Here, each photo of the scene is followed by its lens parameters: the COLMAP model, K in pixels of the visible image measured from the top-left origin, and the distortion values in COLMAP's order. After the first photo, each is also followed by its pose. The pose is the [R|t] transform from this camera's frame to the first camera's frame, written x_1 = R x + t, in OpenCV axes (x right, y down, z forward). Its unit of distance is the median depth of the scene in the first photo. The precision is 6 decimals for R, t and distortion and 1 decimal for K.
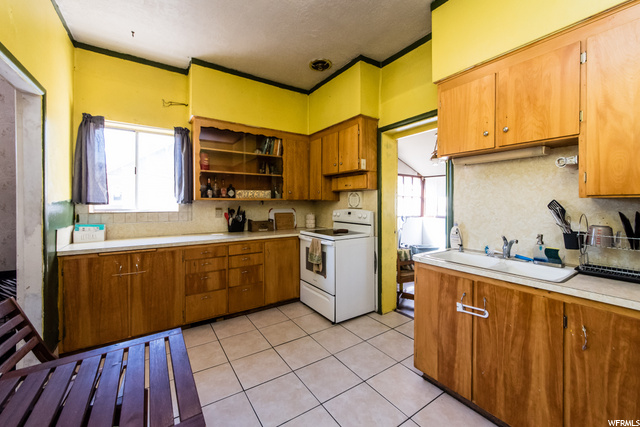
lens RADIAL K [[237.0, 0, 292.3], [0, 237.0, 202.8], [0, 0, 1]] dist [0.009535, -0.000414]
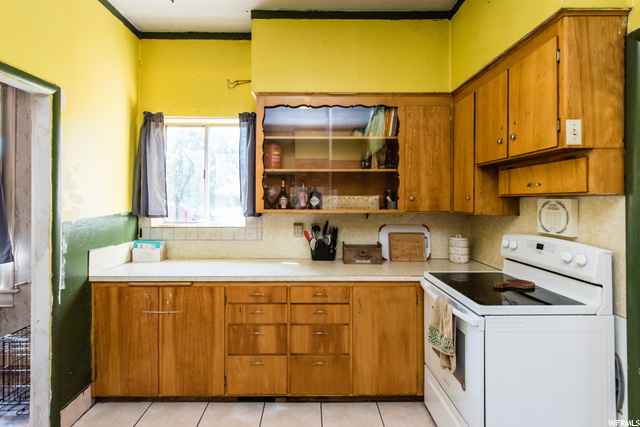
lens RADIAL K [[284.7, 0, 314.8], [0, 284.7, 200.9], [0, 0, 1]] dist [0.006443, -0.001551]
pose [[0.868806, -0.000285, -0.495152, 0.154124], [-0.002619, 0.999983, -0.005170, -0.042951], [0.495145, 0.005788, 0.868791, 0.356575]]
